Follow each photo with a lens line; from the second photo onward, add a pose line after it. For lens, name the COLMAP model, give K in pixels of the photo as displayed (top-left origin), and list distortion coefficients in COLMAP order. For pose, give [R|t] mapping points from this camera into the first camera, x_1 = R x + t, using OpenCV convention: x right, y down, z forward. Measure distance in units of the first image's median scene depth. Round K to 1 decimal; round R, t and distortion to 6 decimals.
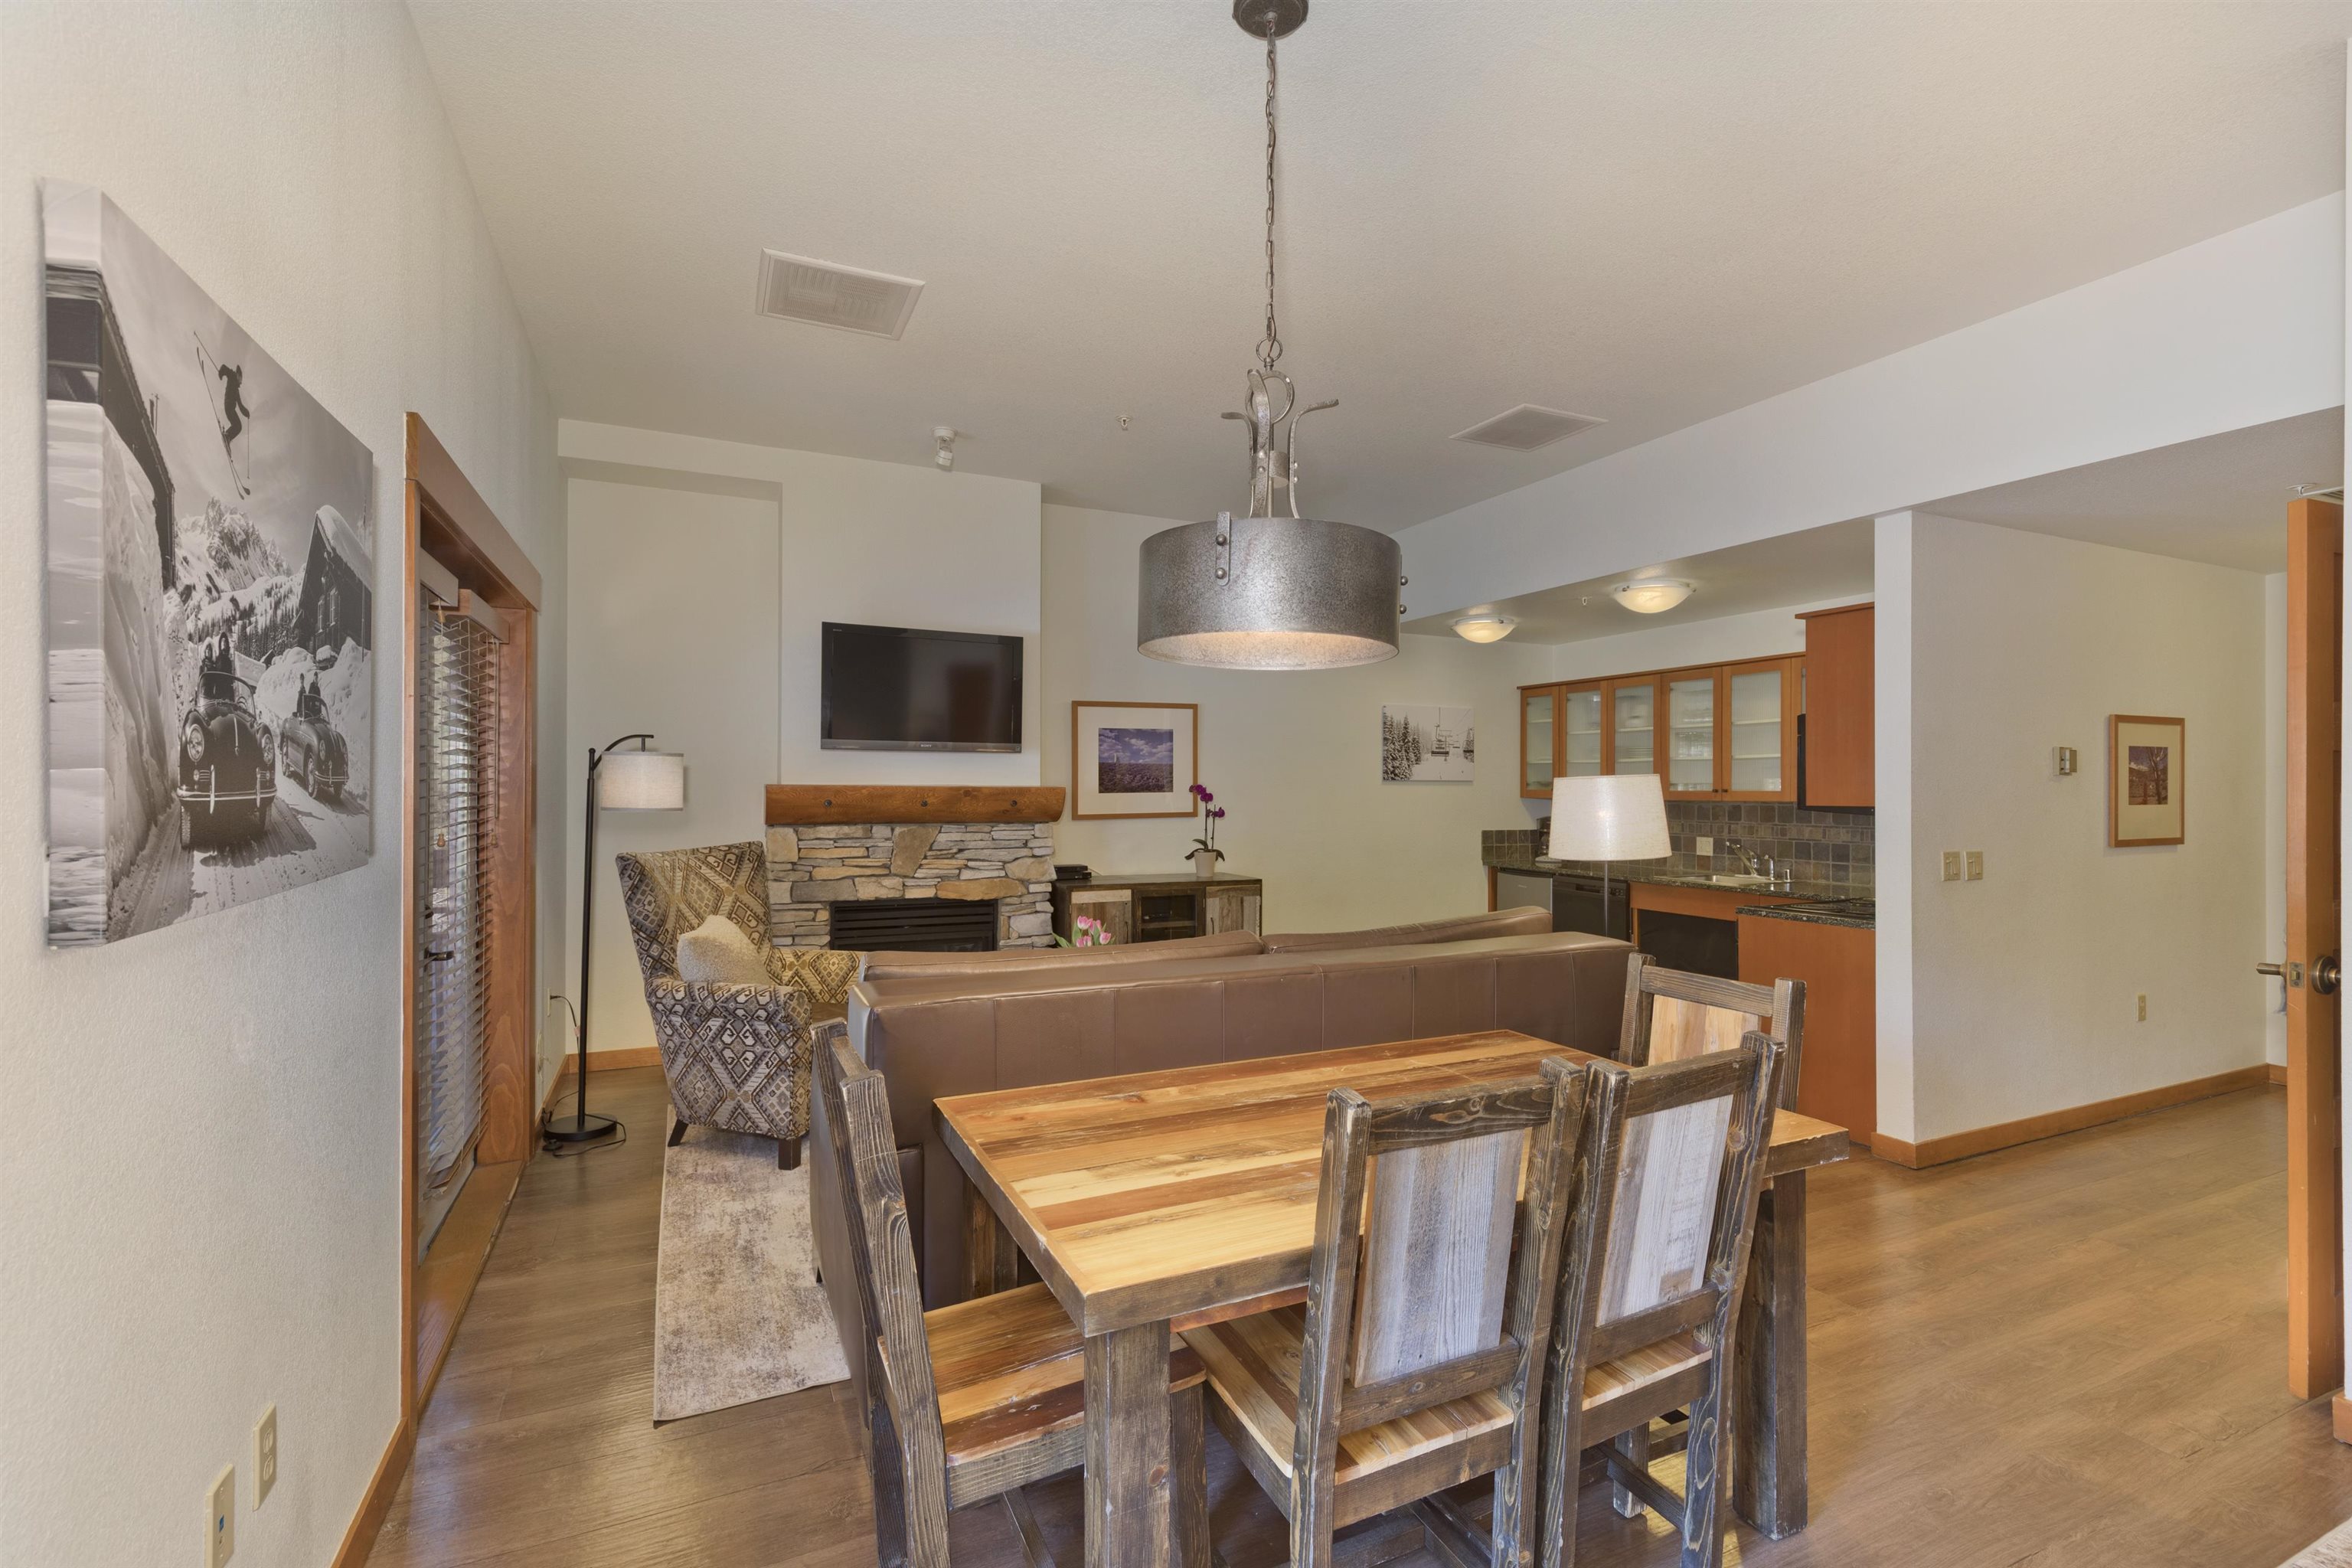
lens RADIAL K [[1047.0, 0, 1185.7], [0, 1047.0, 785.1], [0, 0, 1]] dist [0.011375, -0.004356]
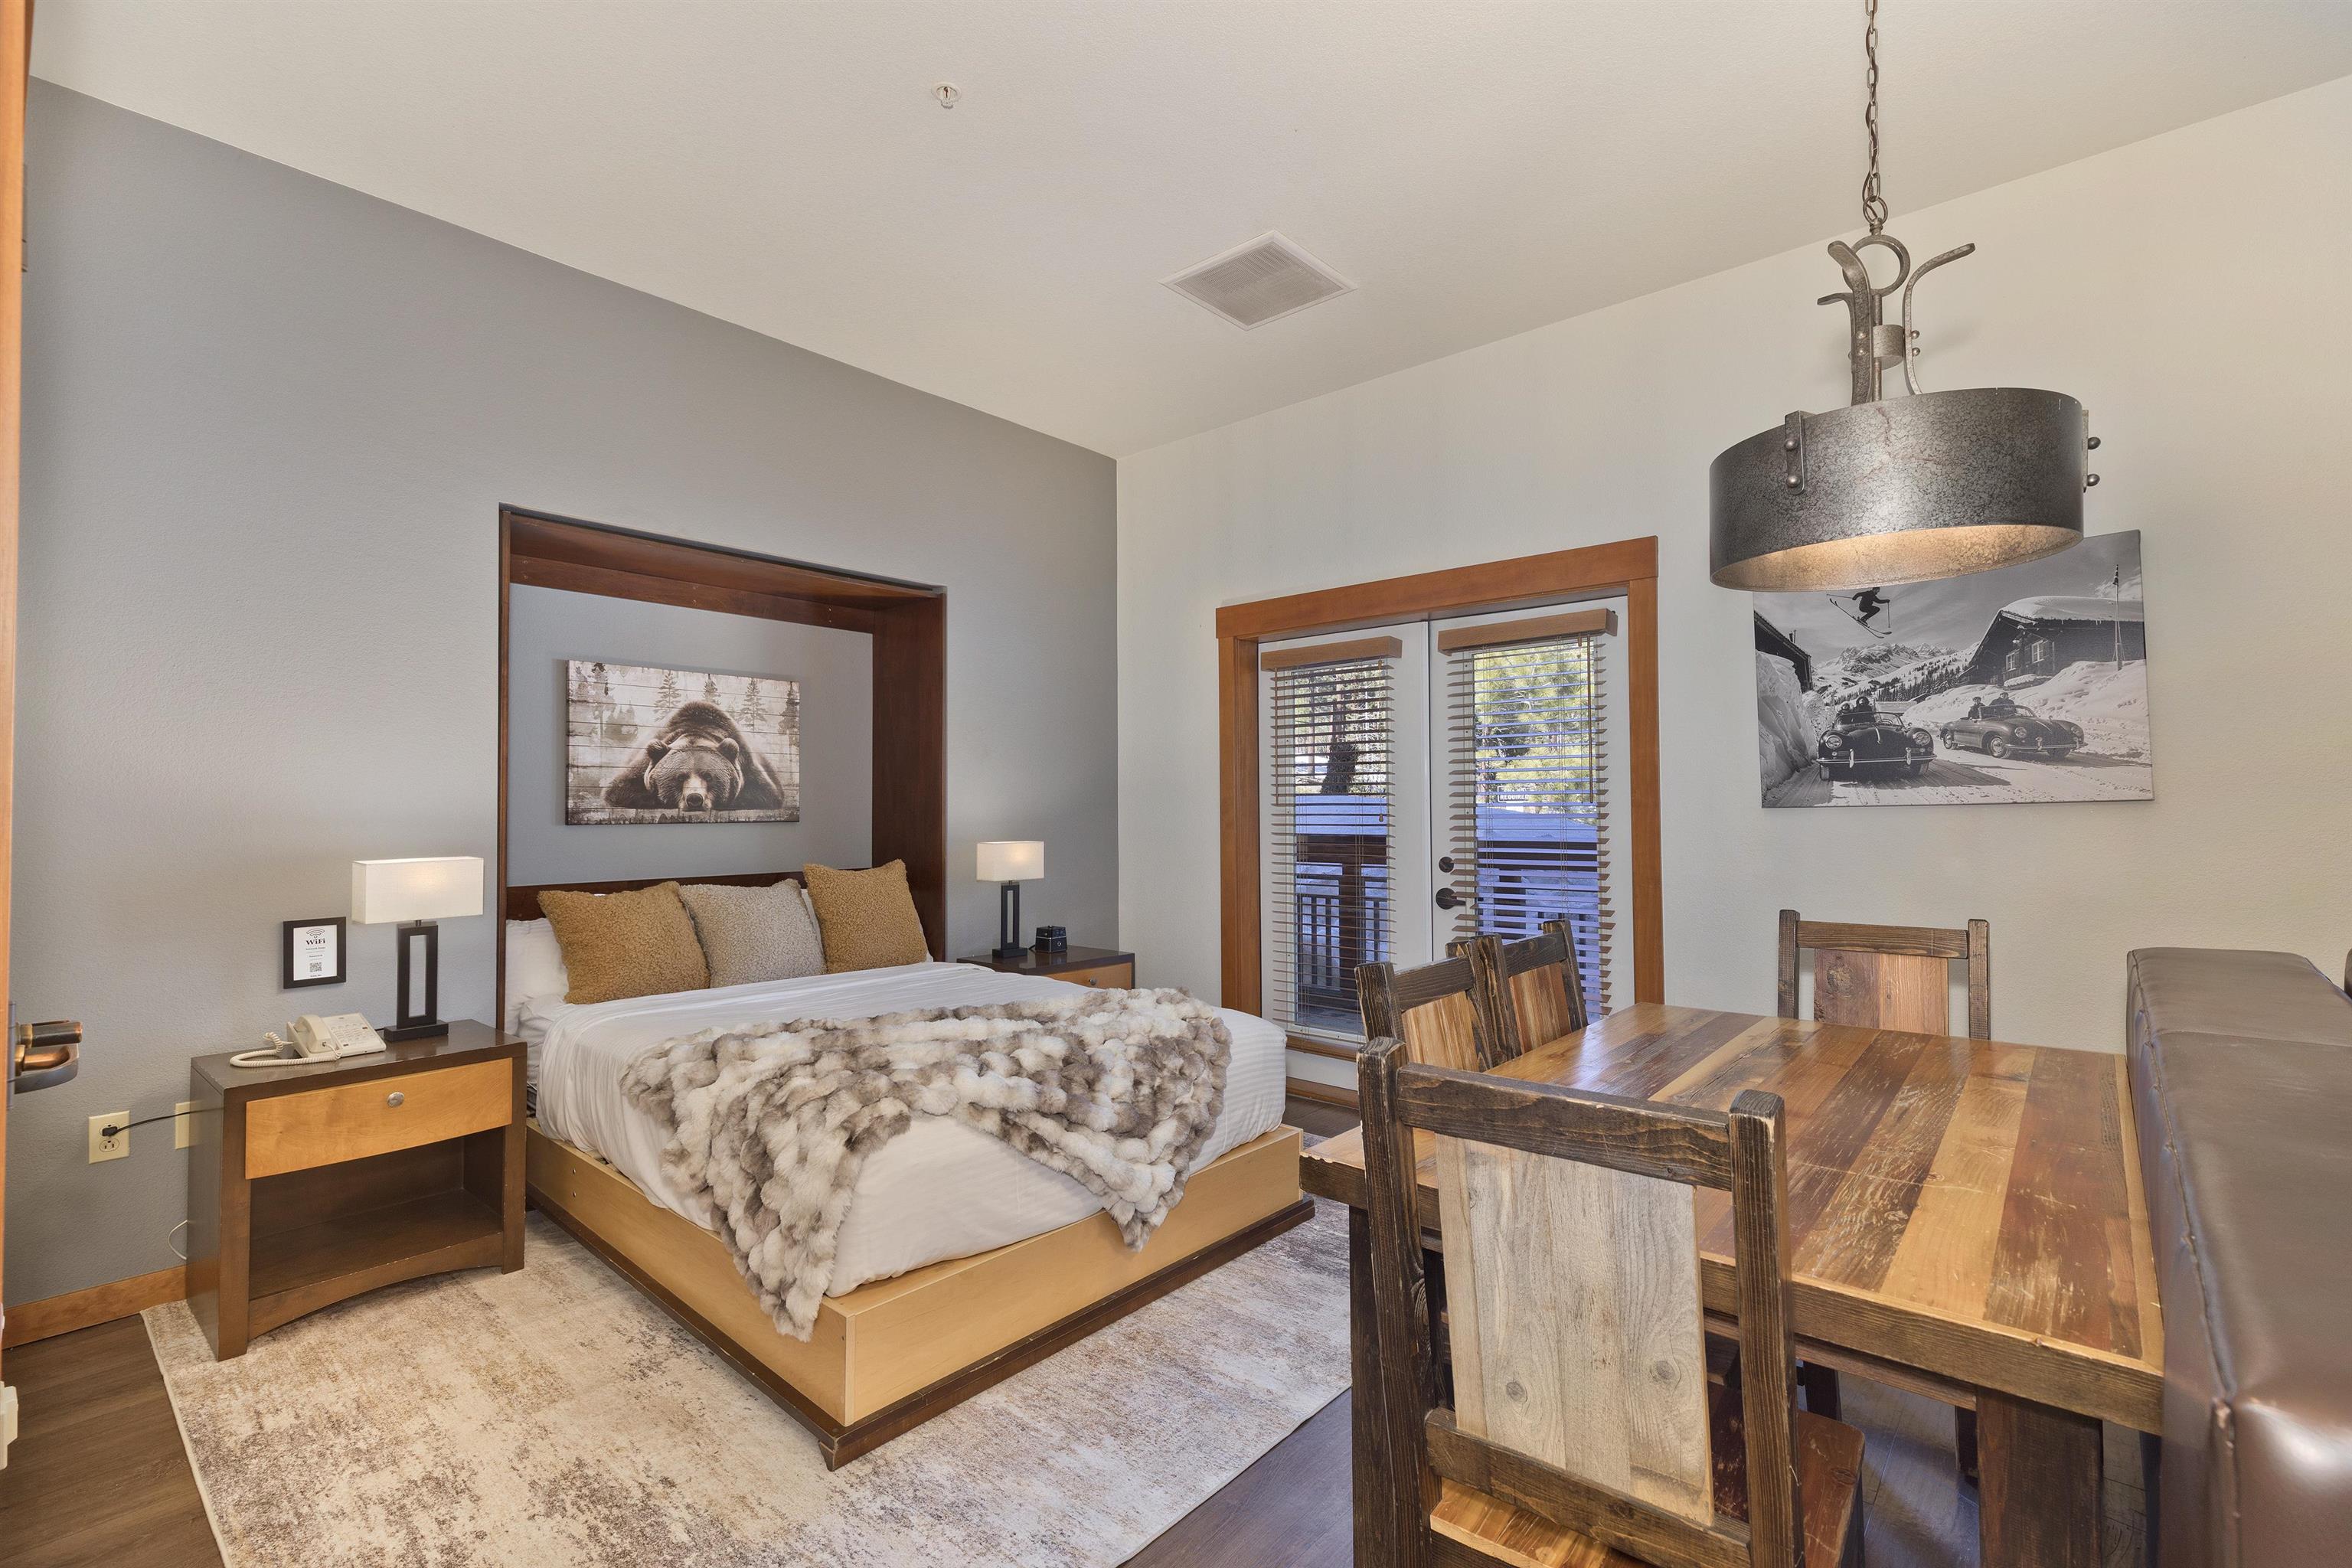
lens RADIAL K [[1047.0, 0, 1185.7], [0, 1047.0, 785.1], [0, 0, 1]] dist [0.011375, -0.004356]
pose [[-0.913968, -0.005128, -0.405754, 0.380336], [0.005522, 0.999670, -0.025072, 0.029218], [0.405749, -0.025155, -0.913638, 0.623749]]
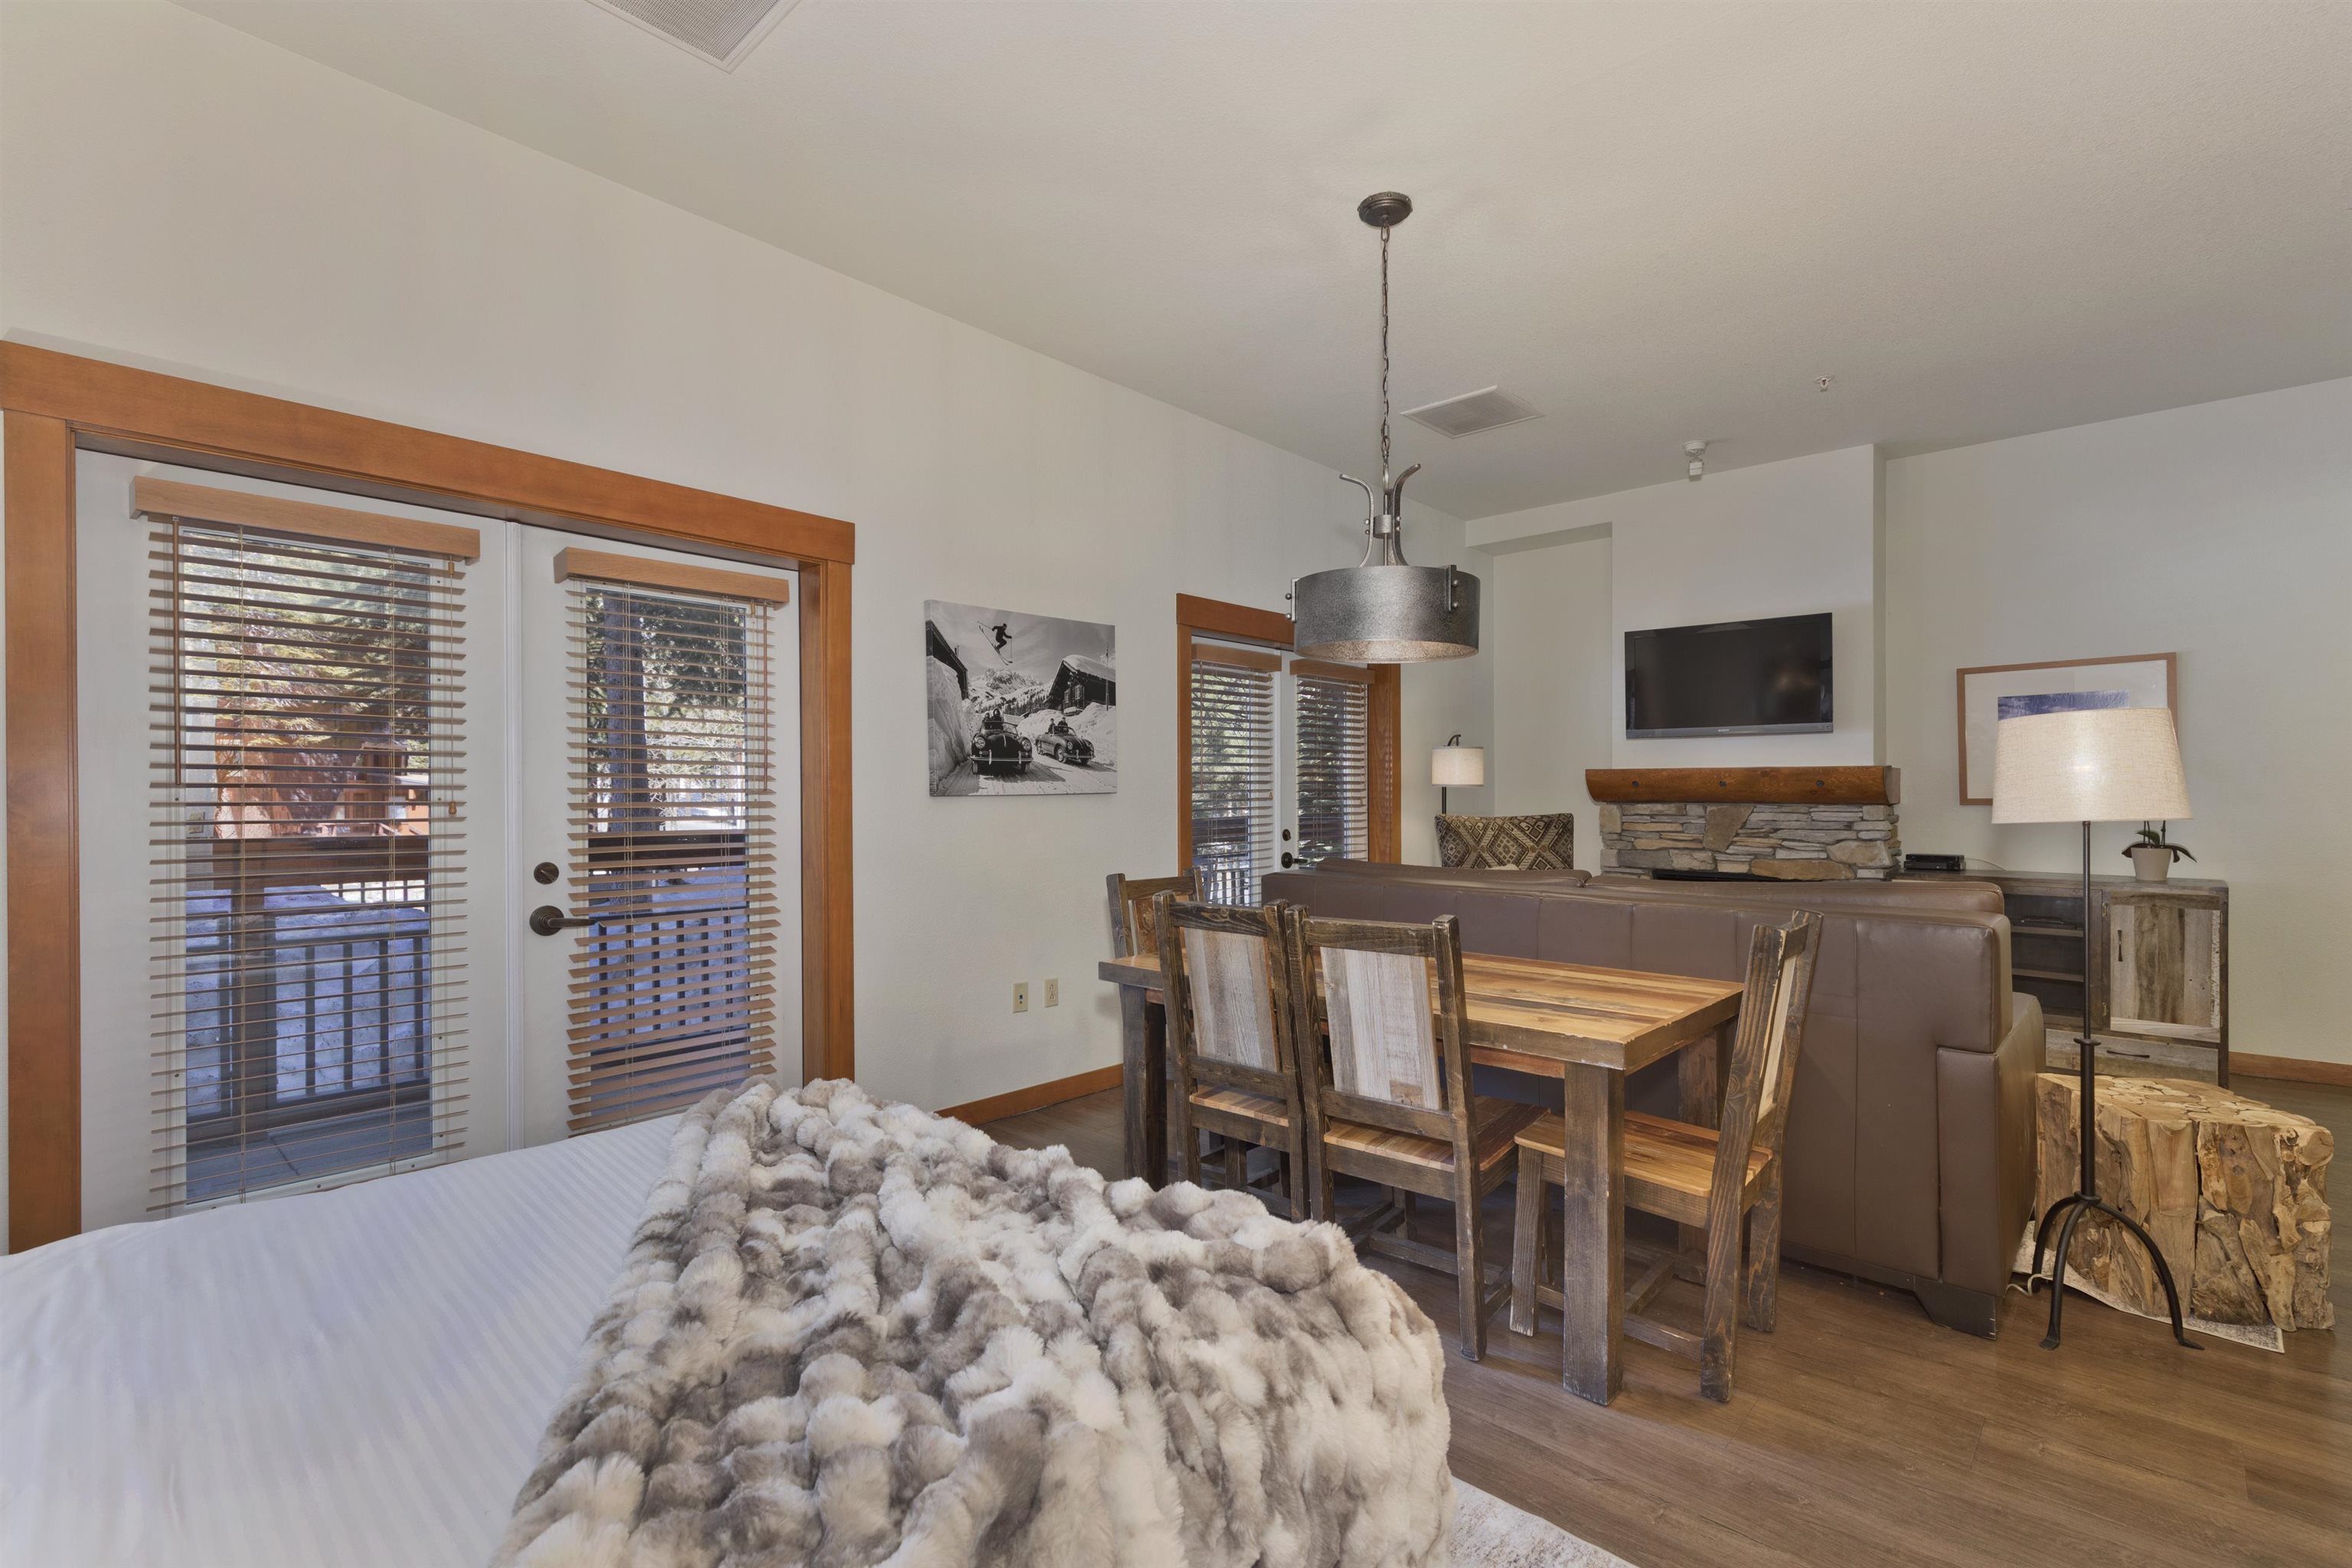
lens RADIAL K [[1053.1, 0, 1177.5], [0, 1053.1, 789.7], [0, 0, 1]] dist [0.003387, -0.000830]
pose [[0.369421, -0.008503, -0.929223, 0.537248], [0.001893, 0.999963, -0.008397, 0.030803], [0.929260, 0.001343, 0.369424, 0.075705]]
